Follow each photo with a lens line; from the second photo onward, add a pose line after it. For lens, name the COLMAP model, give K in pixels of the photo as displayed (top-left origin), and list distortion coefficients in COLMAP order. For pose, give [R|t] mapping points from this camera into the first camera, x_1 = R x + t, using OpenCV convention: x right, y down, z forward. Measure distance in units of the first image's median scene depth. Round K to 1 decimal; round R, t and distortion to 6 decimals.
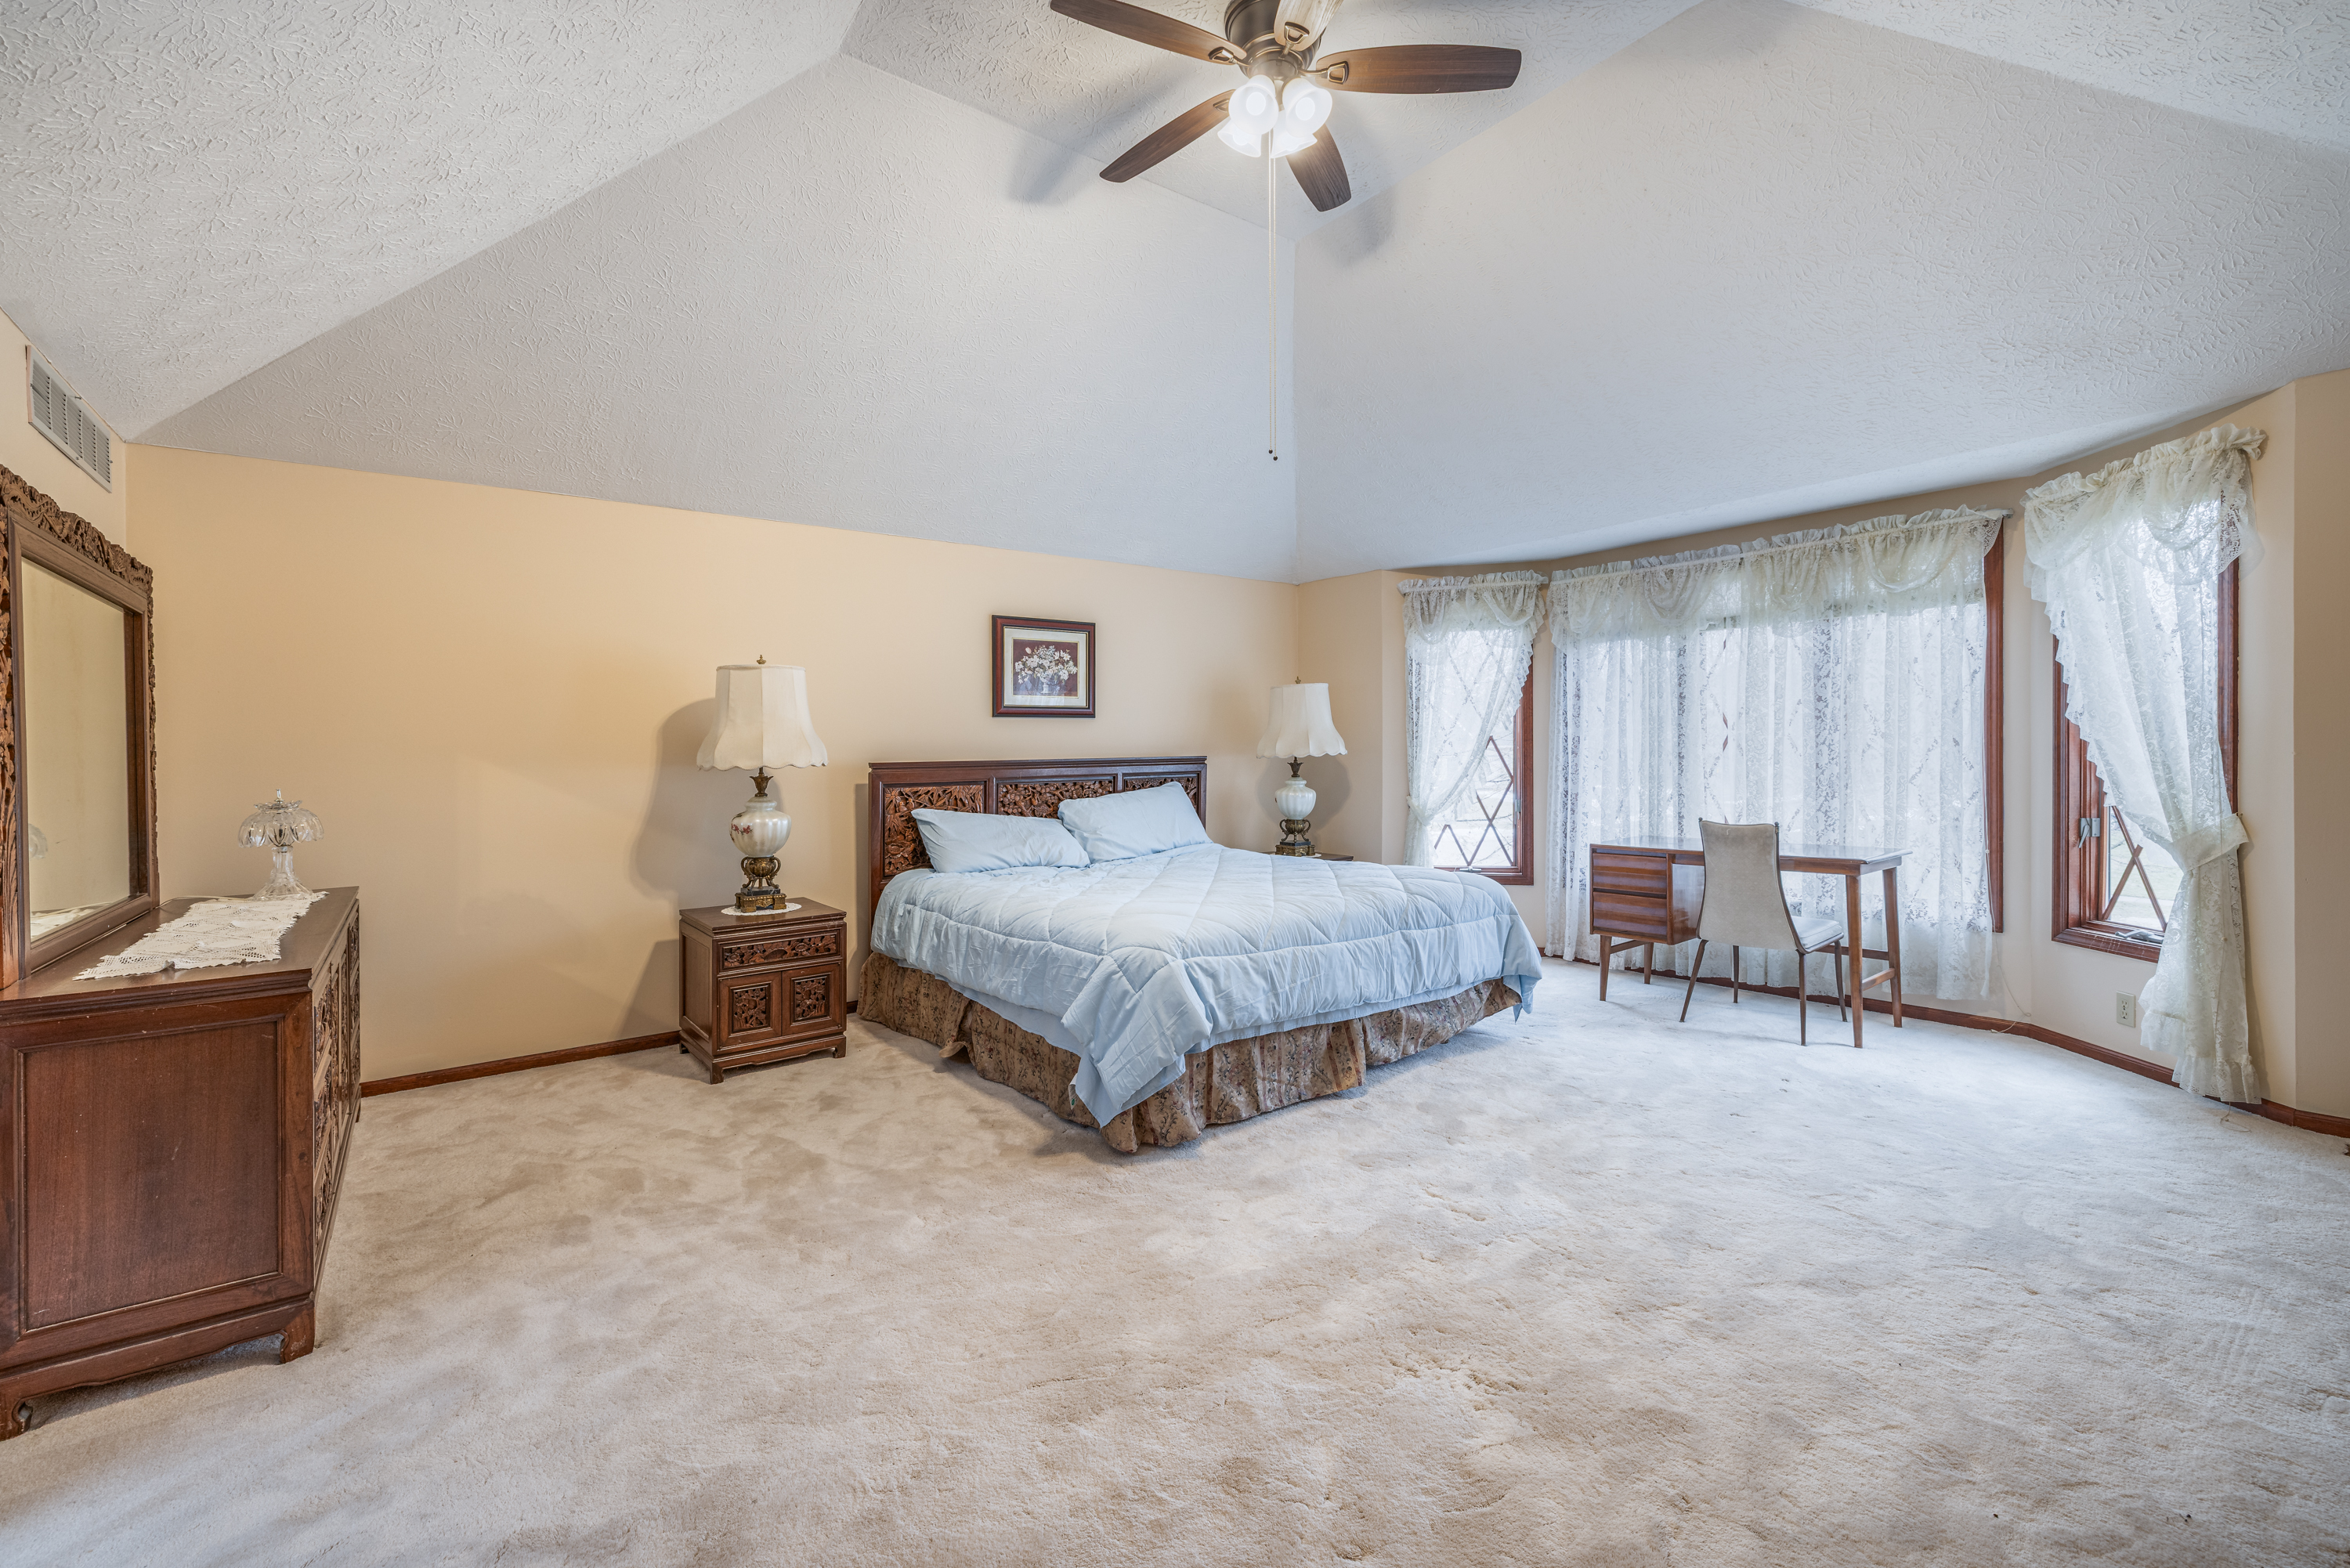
lens RADIAL K [[993.0, 0, 1166.6], [0, 993.0, 764.1], [0, 0, 1]] dist [0.000589, 0.000097]
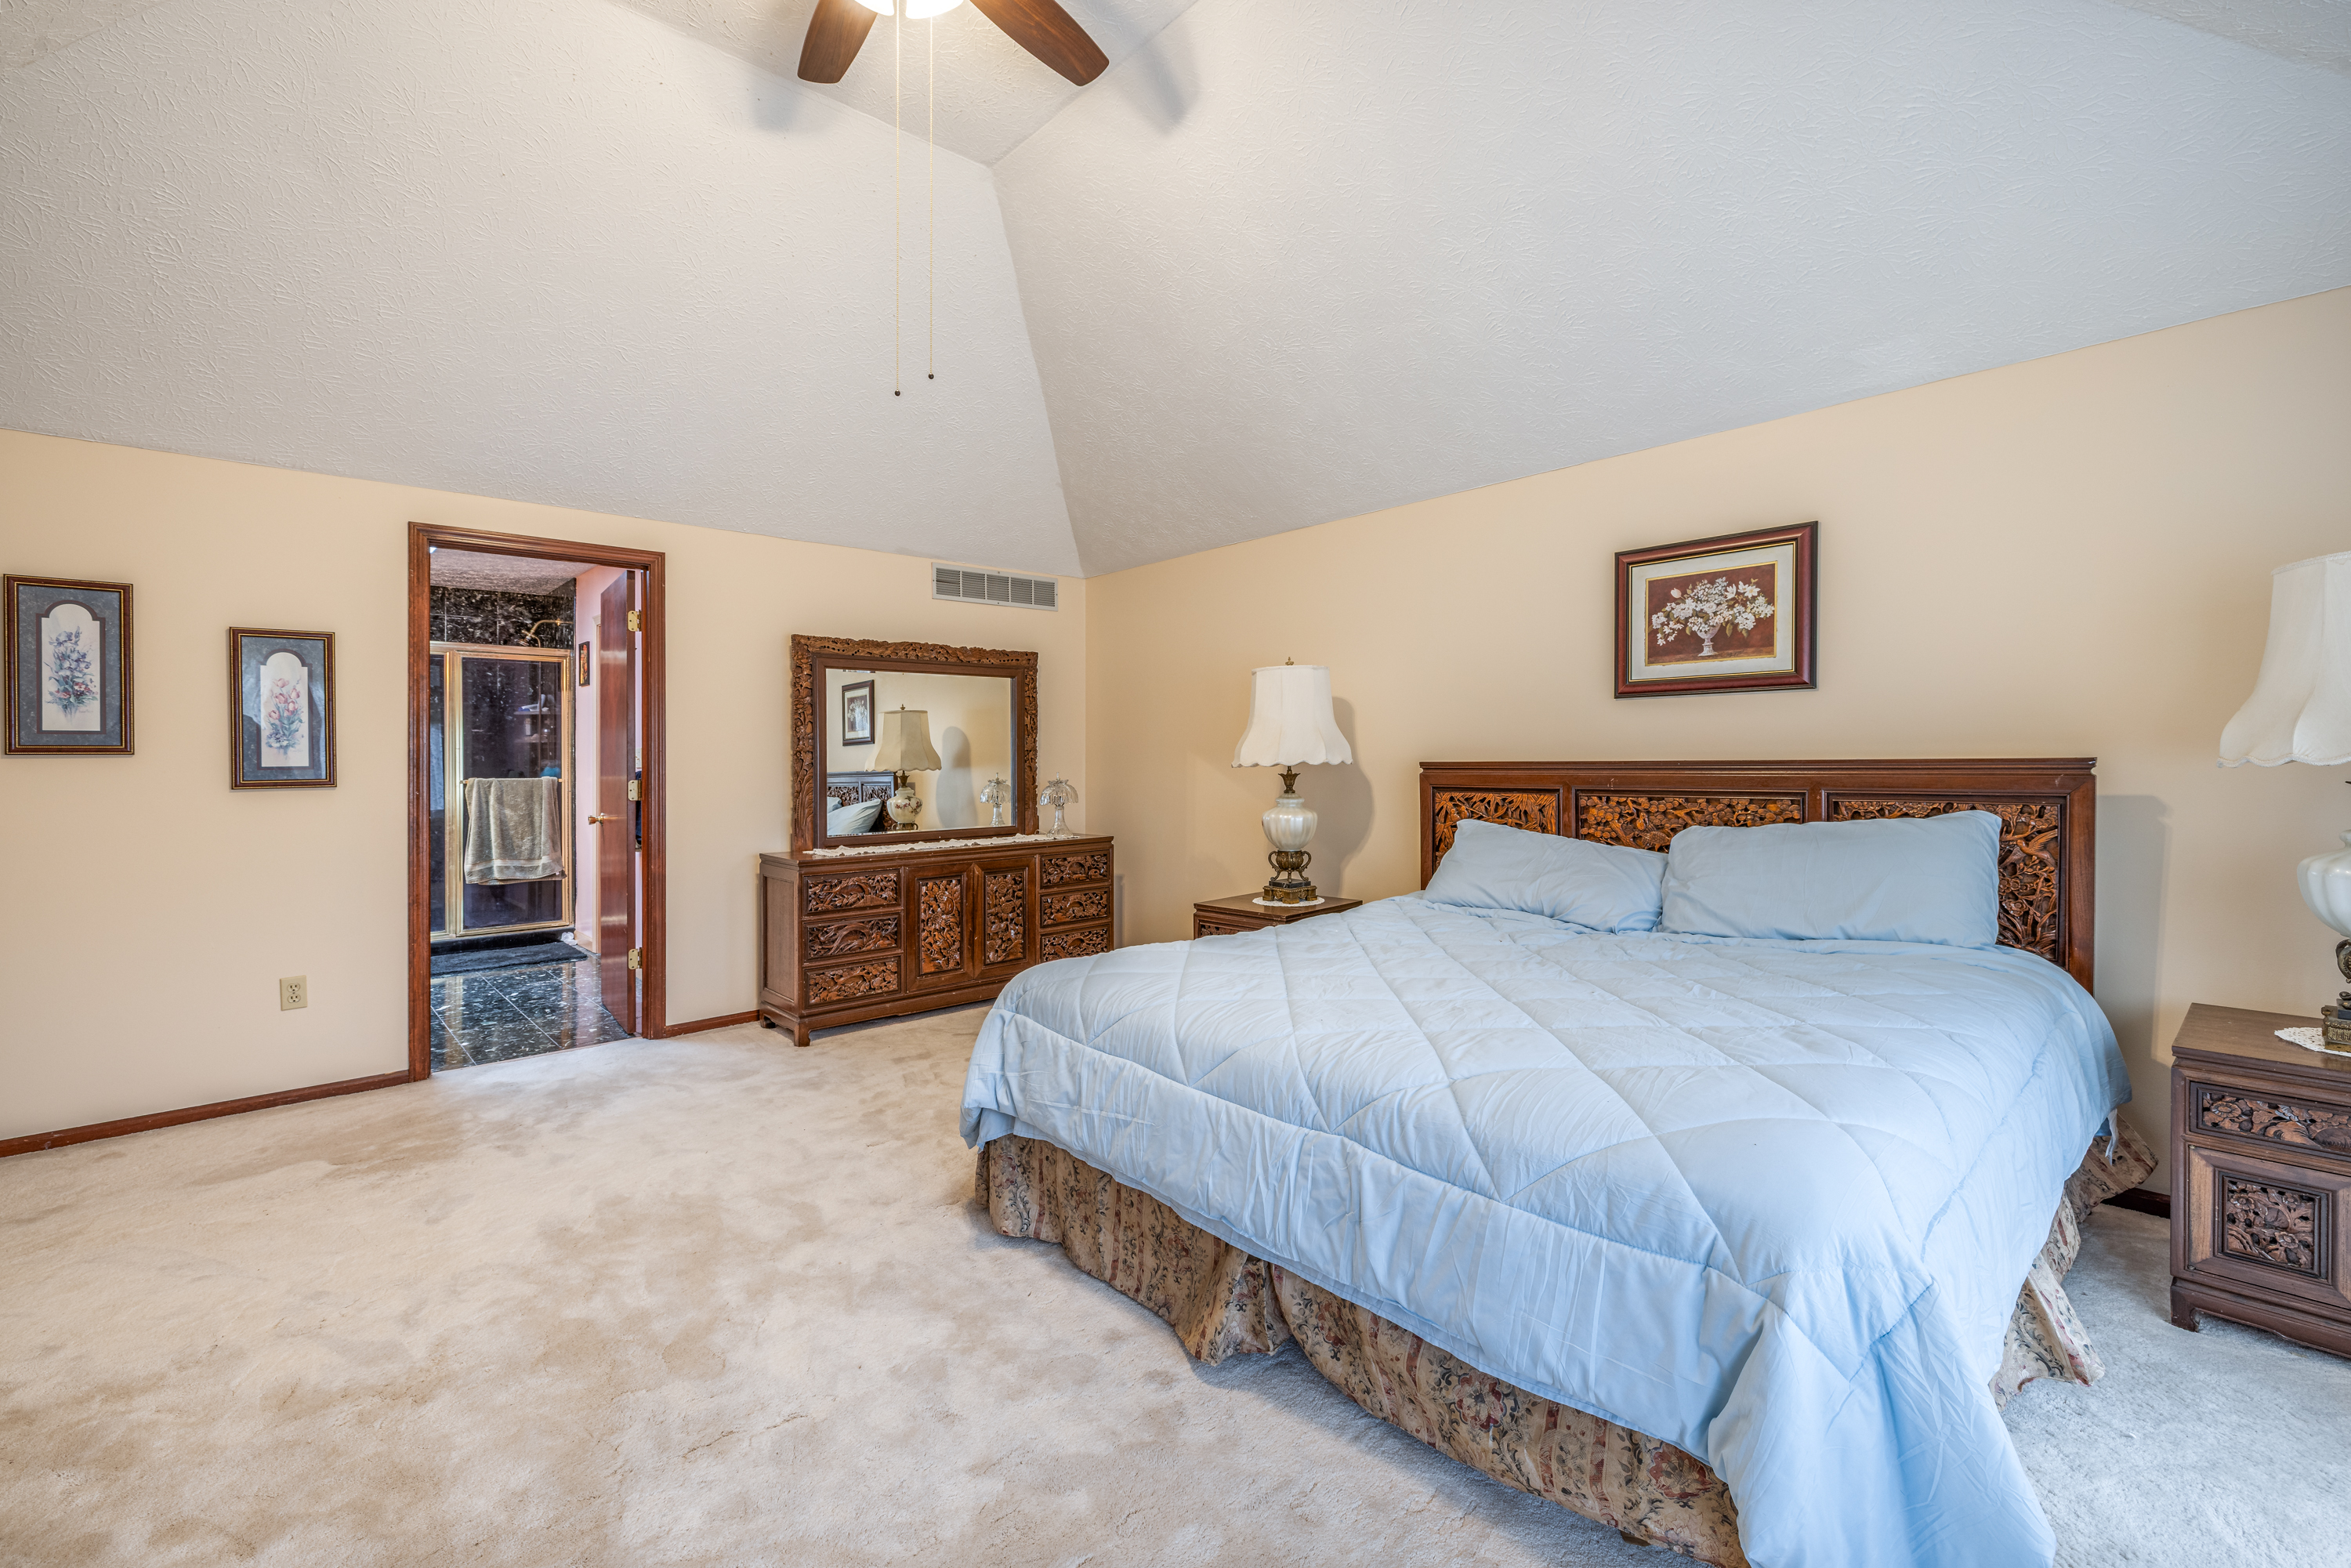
lens RADIAL K [[993.4, 0, 1167.1], [0, 993.4, 764.1], [0, 0, 1]] dist [0.000589, 0.000097]
pose [[0.092231, 0.018417, -0.995567, 0.490223], [-0.006953, 0.999816, 0.017851, -0.011881], [0.995713, 0.005276, 0.092342, 0.618669]]
